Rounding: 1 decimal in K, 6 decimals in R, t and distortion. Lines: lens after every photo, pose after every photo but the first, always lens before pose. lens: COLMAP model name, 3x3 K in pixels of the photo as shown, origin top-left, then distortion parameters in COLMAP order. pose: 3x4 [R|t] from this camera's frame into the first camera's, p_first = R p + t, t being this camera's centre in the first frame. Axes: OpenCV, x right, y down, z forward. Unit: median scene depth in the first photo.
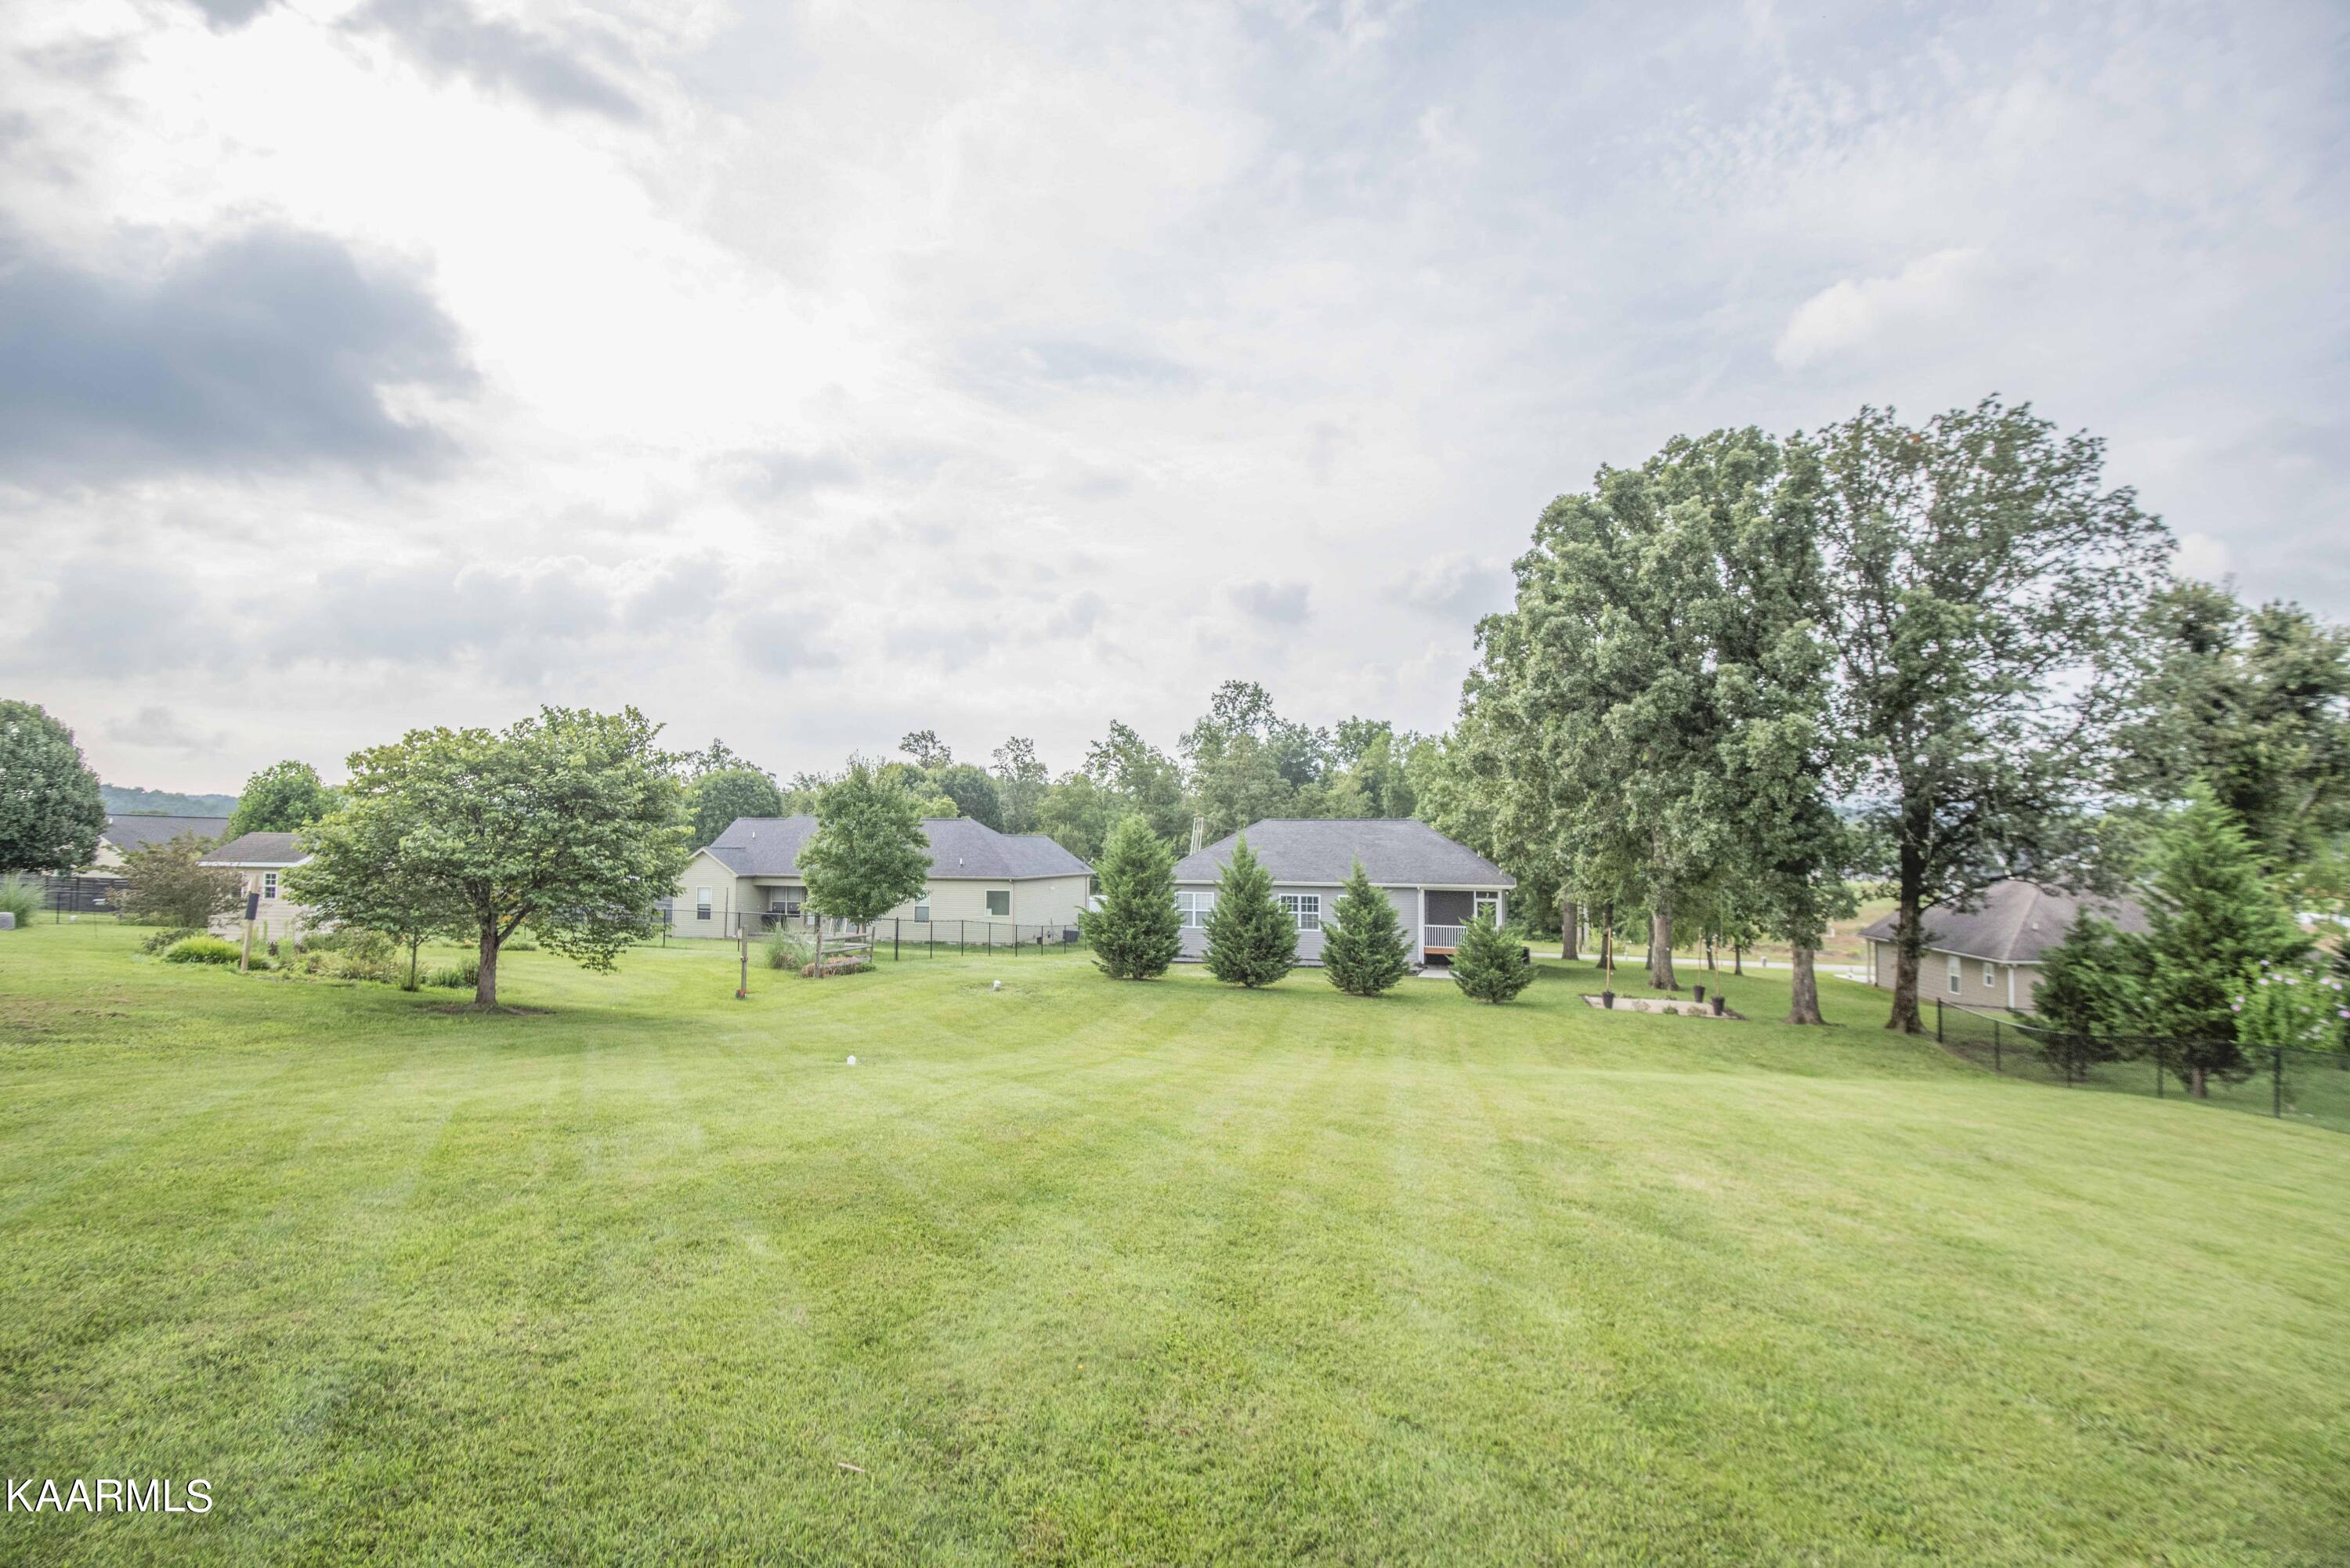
lens RADIAL K [[1074.7, 0, 1175.0], [0, 1074.7, 784.0], [0, 0, 1]] dist [-0.016519, -0.005628]
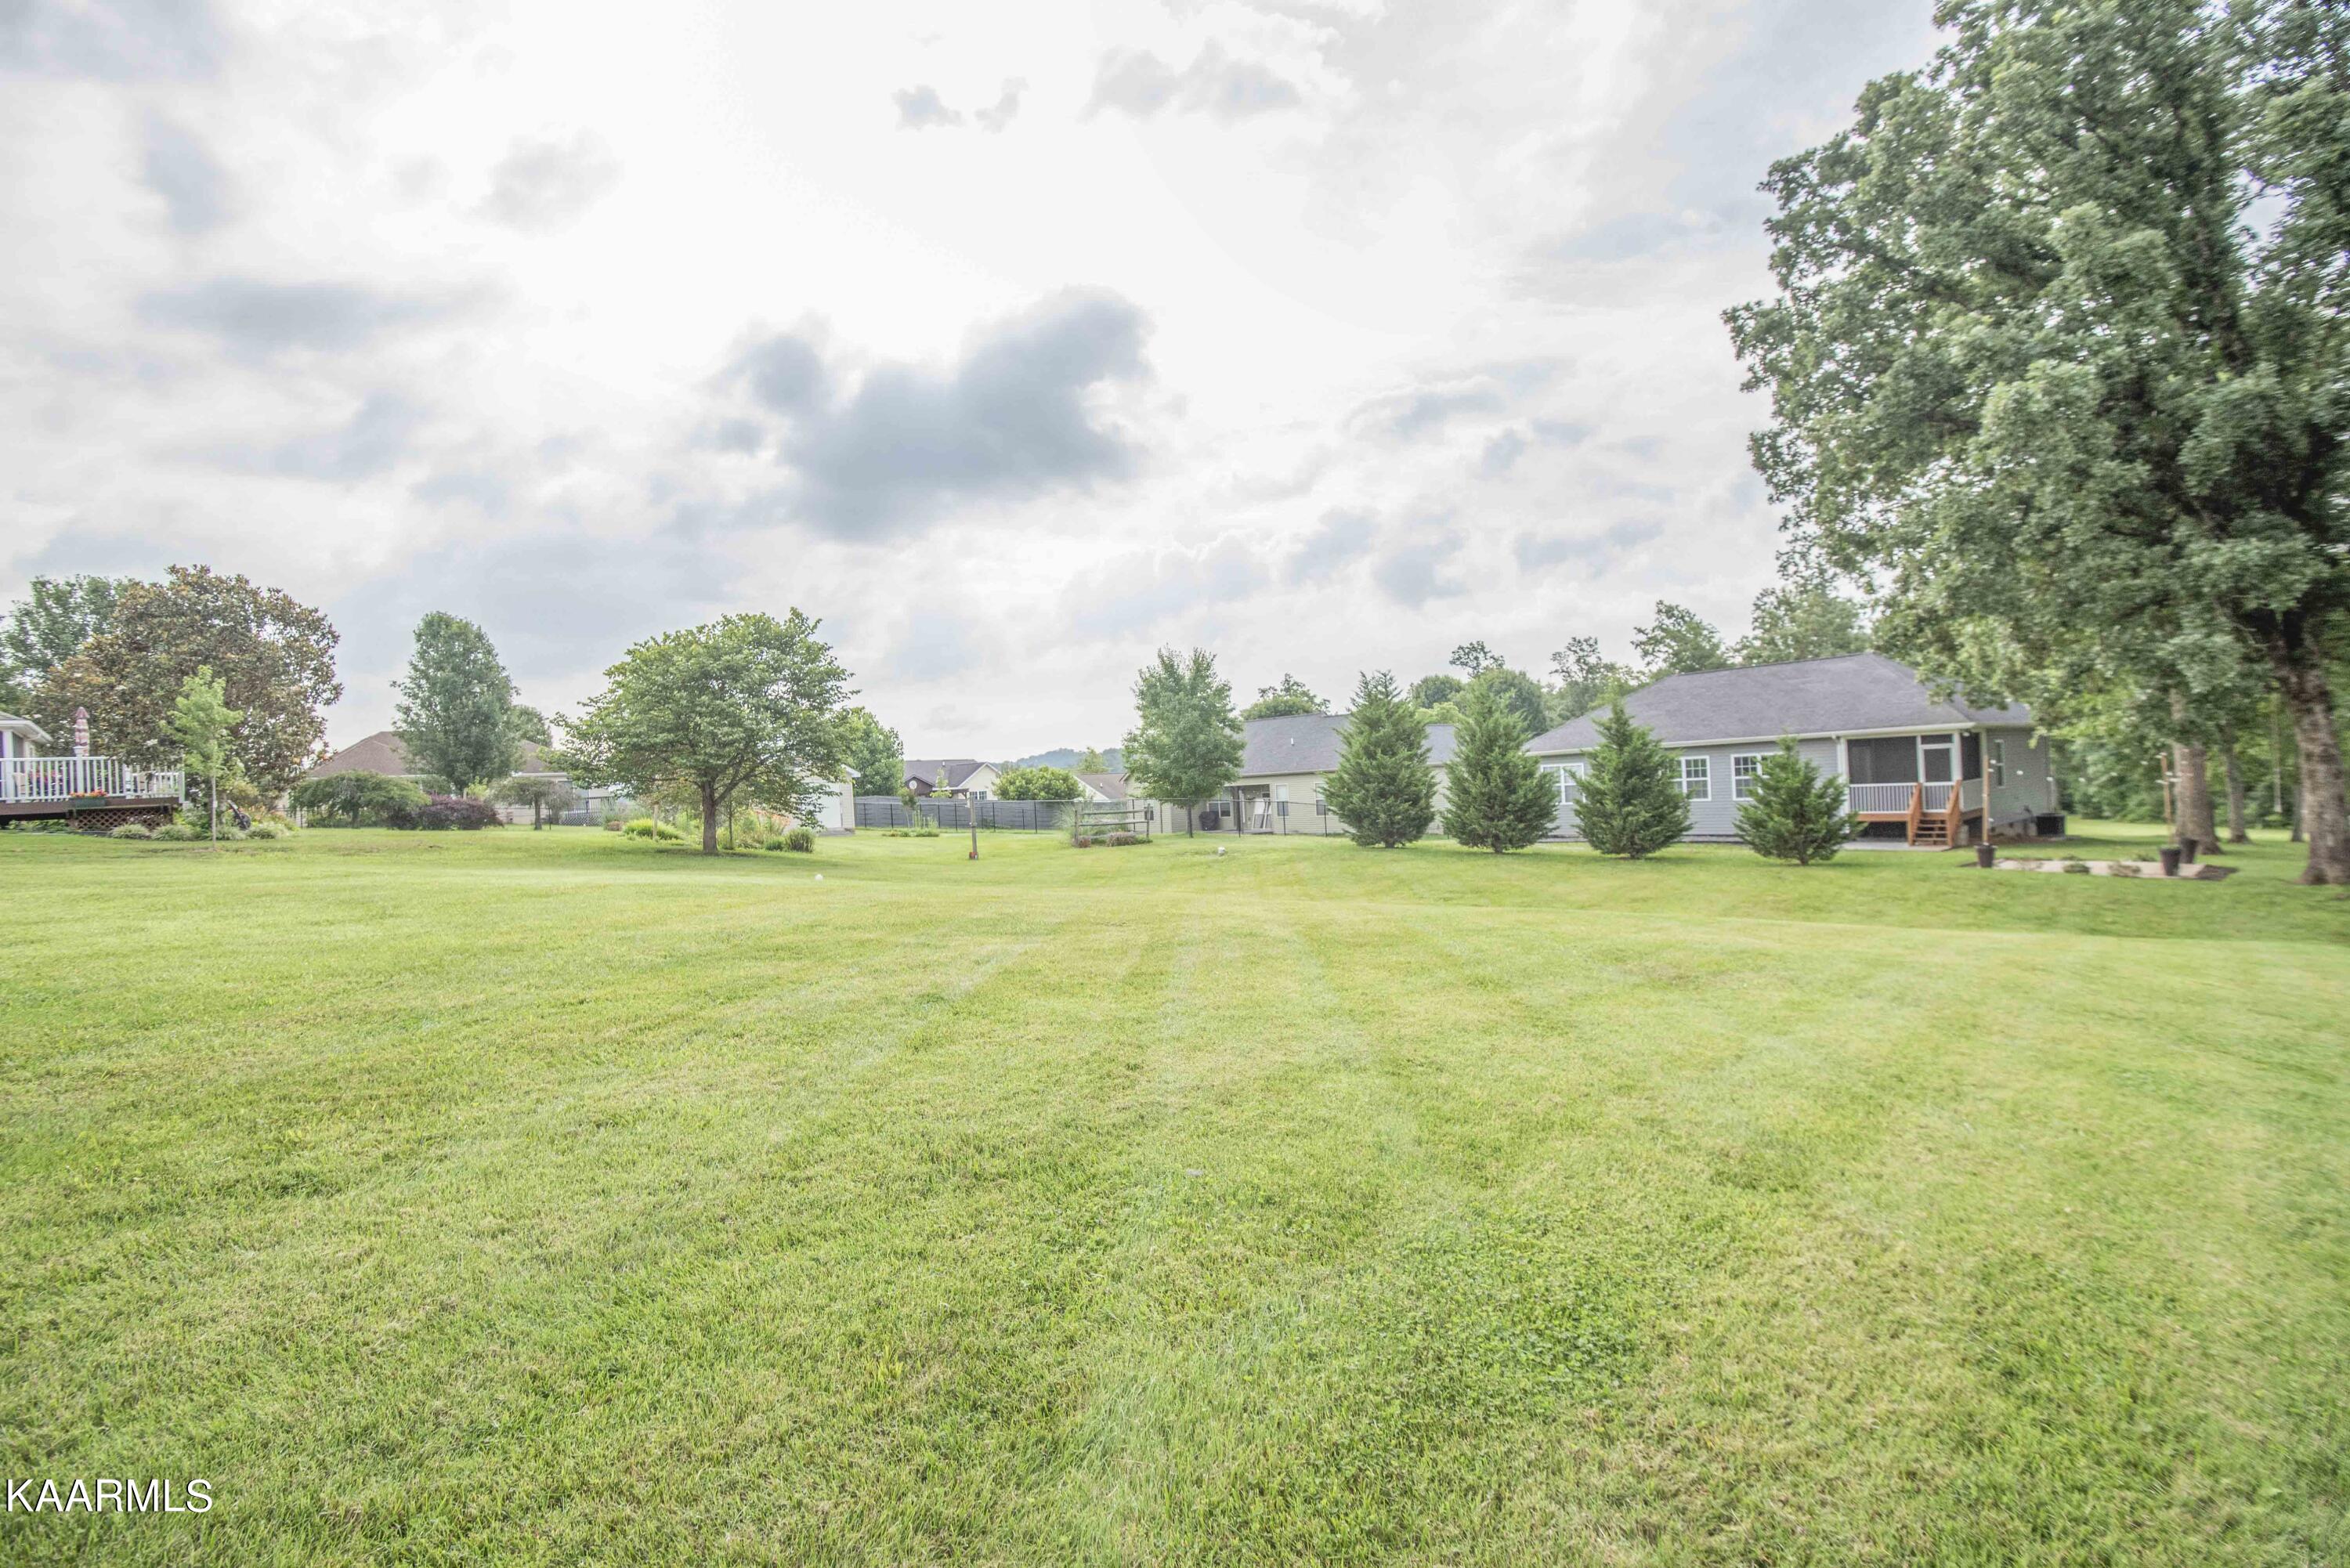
lens RADIAL K [[1064.1, 0, 1178.4], [0, 1064.1, 801.9], [0, 0, 1]] dist [-0.001758, -0.017349]
pose [[0.839482, -0.043538, -0.541641, 0.243763], [0.089771, 0.994200, 0.059220, 0.056194], [0.535921, -0.098338, 0.838521, 0.105912]]
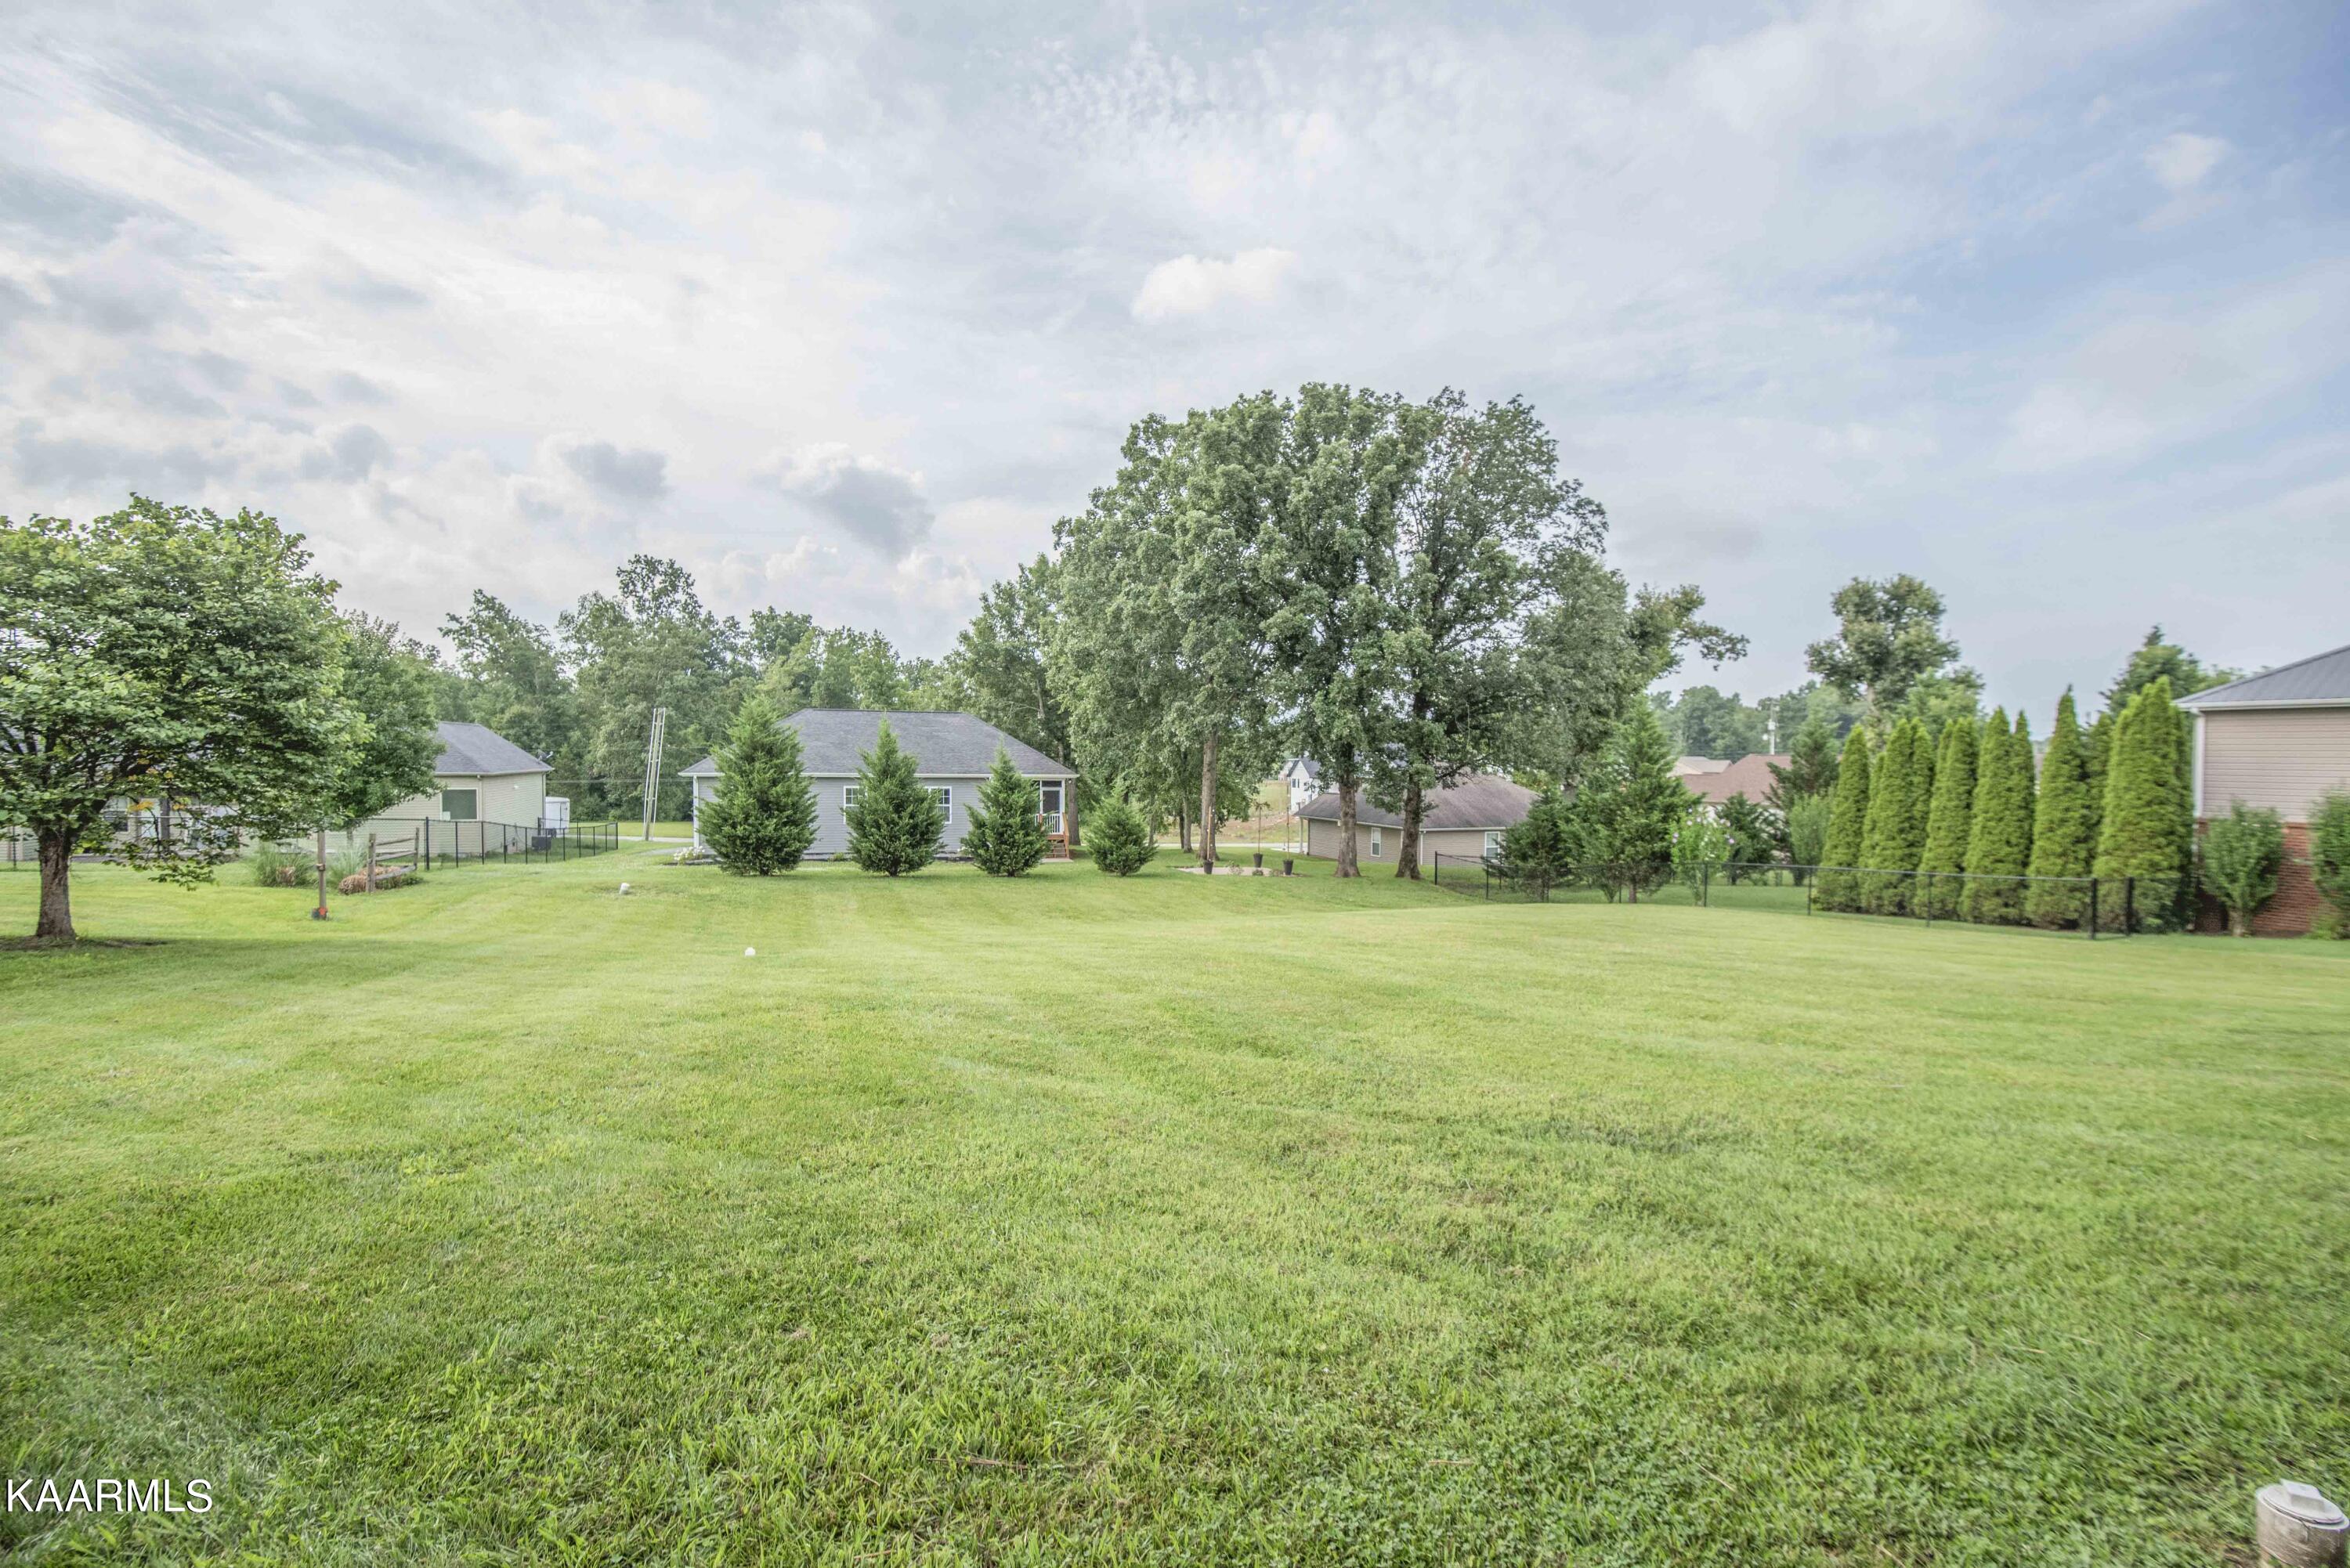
lens RADIAL K [[1081.3, 0, 1174.6], [0, 1081.3, 790.3], [0, 0, 1]] dist [-0.006876, -0.018971]
pose [[0.838178, -0.014454, 0.545205, -0.191854], [-0.036931, 0.995850, 0.083177, 0.015854], [-0.544144, -0.089852, 0.834166, 0.038409]]
